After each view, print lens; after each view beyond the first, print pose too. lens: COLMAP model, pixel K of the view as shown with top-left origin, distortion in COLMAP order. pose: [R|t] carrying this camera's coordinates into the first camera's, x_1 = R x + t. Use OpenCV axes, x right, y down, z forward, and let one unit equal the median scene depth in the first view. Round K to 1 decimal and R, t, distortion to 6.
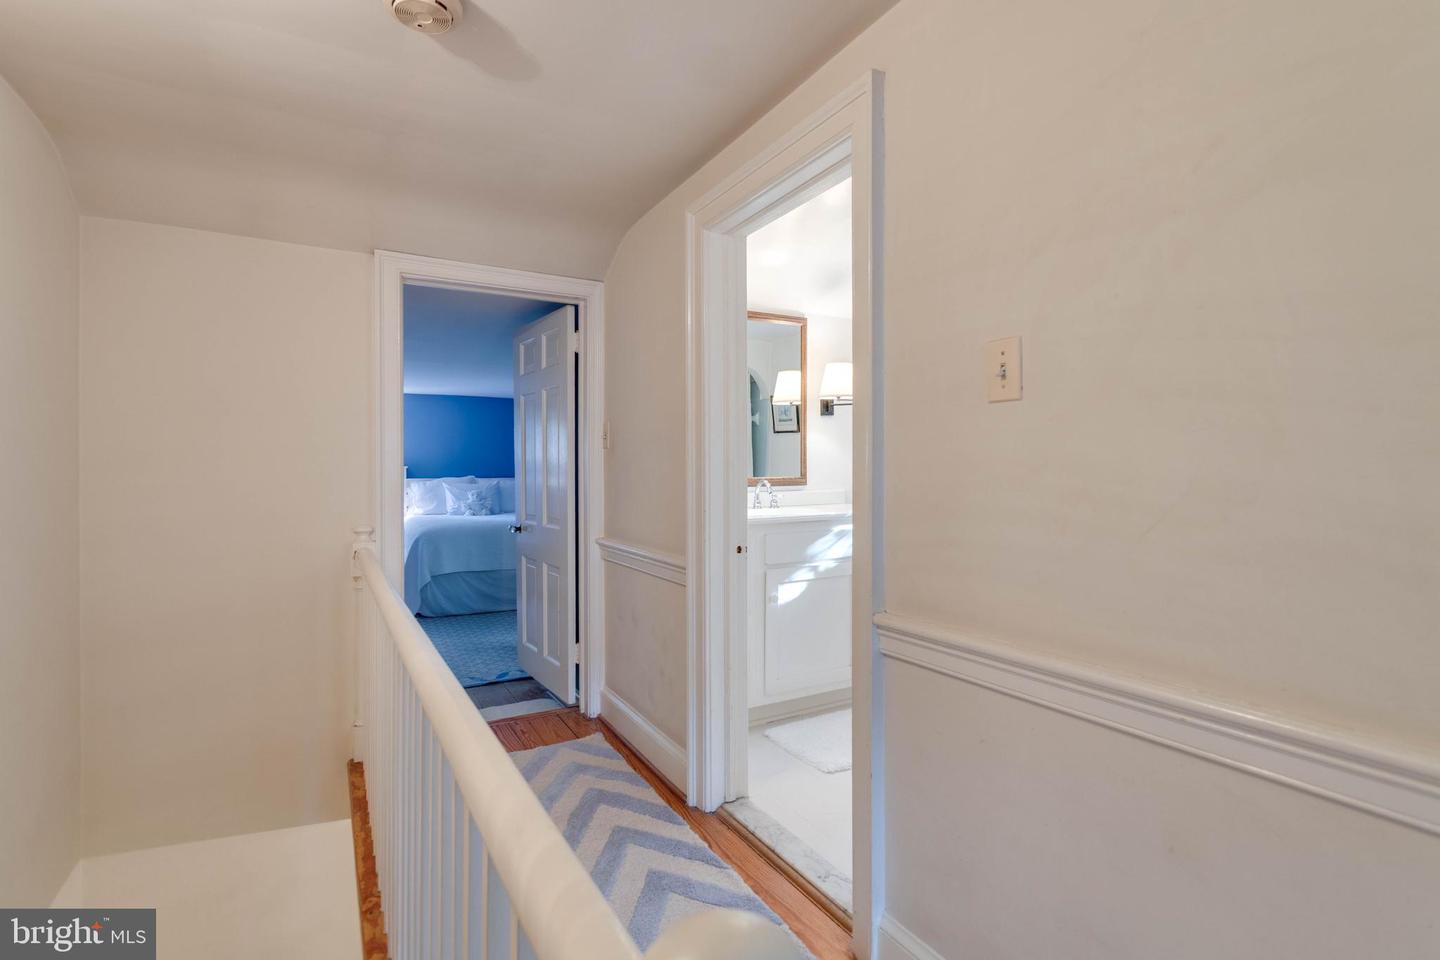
lens RADIAL K [[681.5, 0, 713.0], [0, 681.5, 472.7], [0, 0, 1]] dist [0.005683, -0.005892]
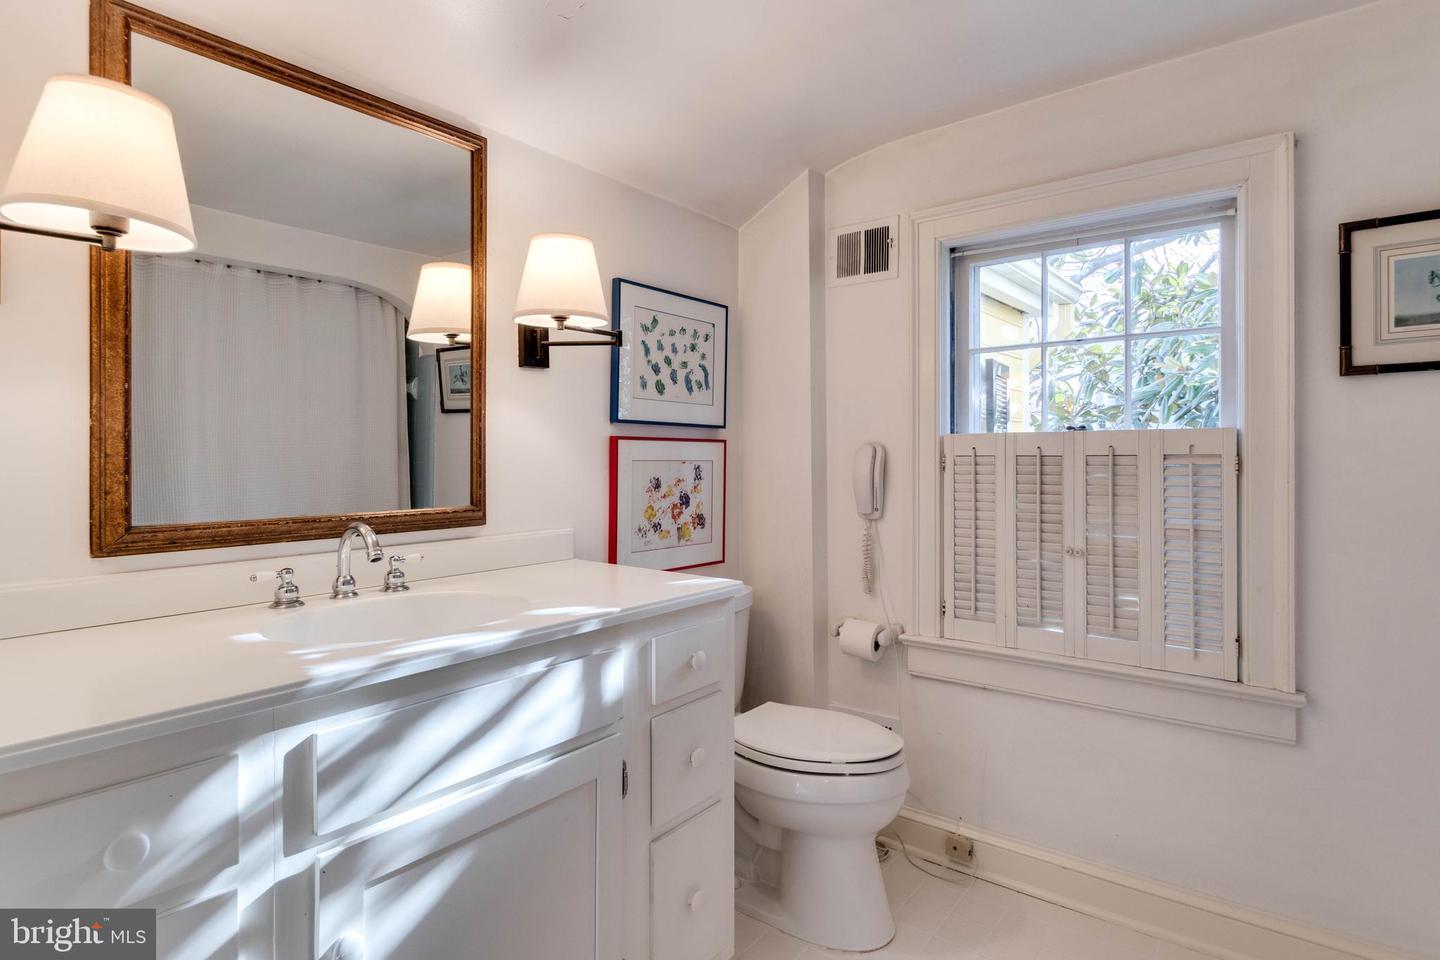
lens RADIAL K [[742.4, 0, 713.9], [0, 742.4, 466.9], [0, 0, 1]] dist [-0.001948, 0.002324]
pose [[0.921799, 0.003124, 0.387656, 0.087575], [-0.002371, 0.999994, -0.002421, -0.017646], [-0.387661, 0.001313, 0.921801, 0.503122]]
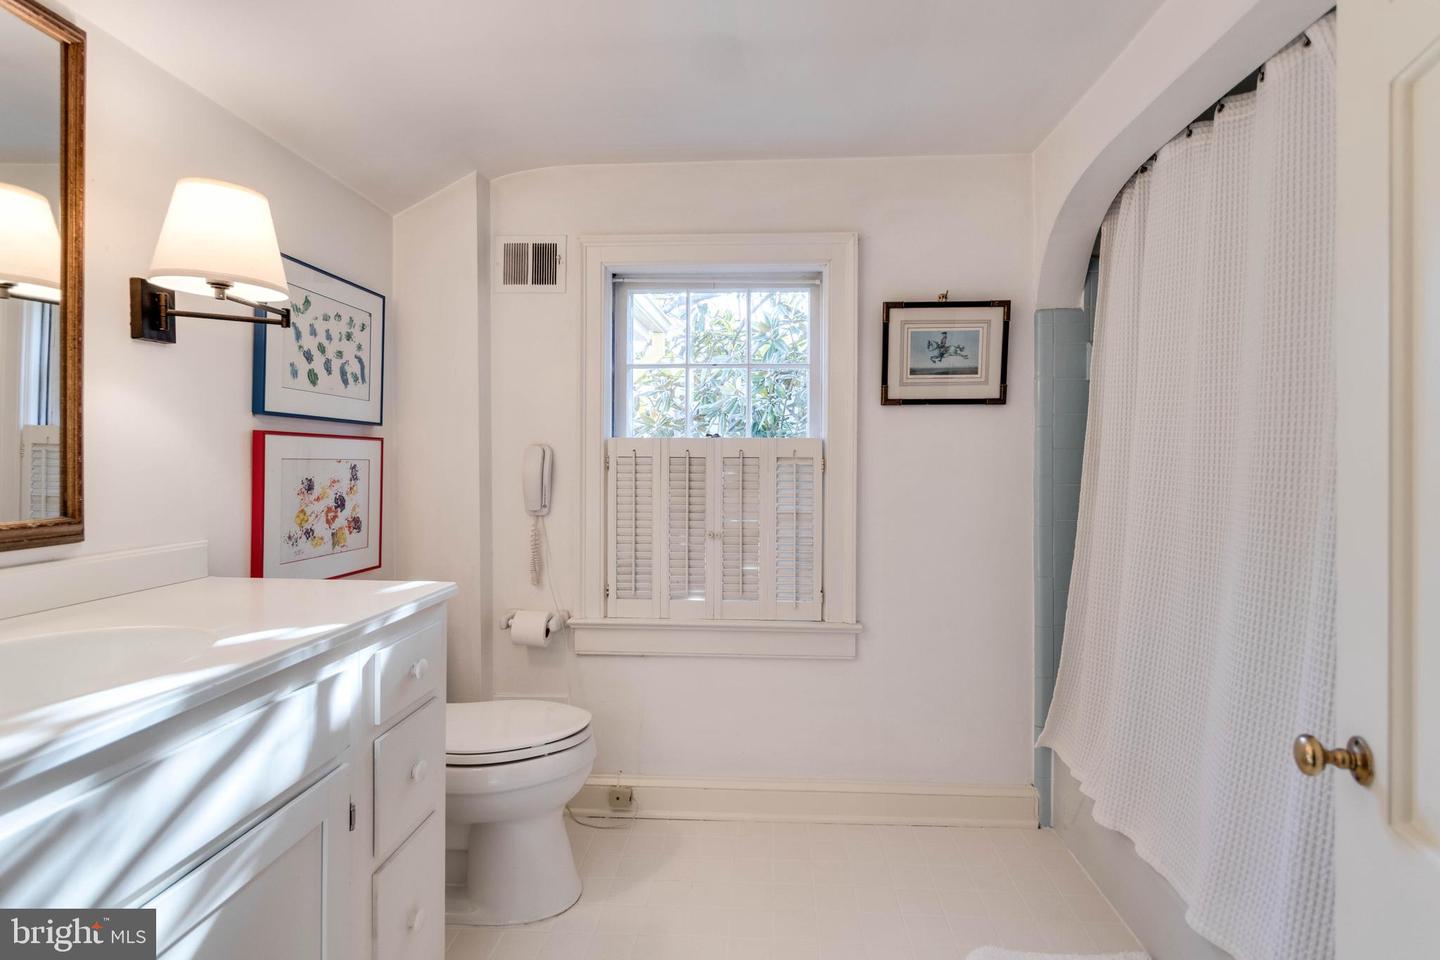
lens RADIAL K [[681.5, 0, 721.0], [0, 681.5, 477.4], [0, 0, 1]] dist [0.005683, -0.005892]
pose [[0.539389, -0.008221, 0.842017, 0.025521], [-0.001327, 0.999943, 0.010613, -0.016611], [-0.842056, -0.006842, 0.539347, 0.556773]]
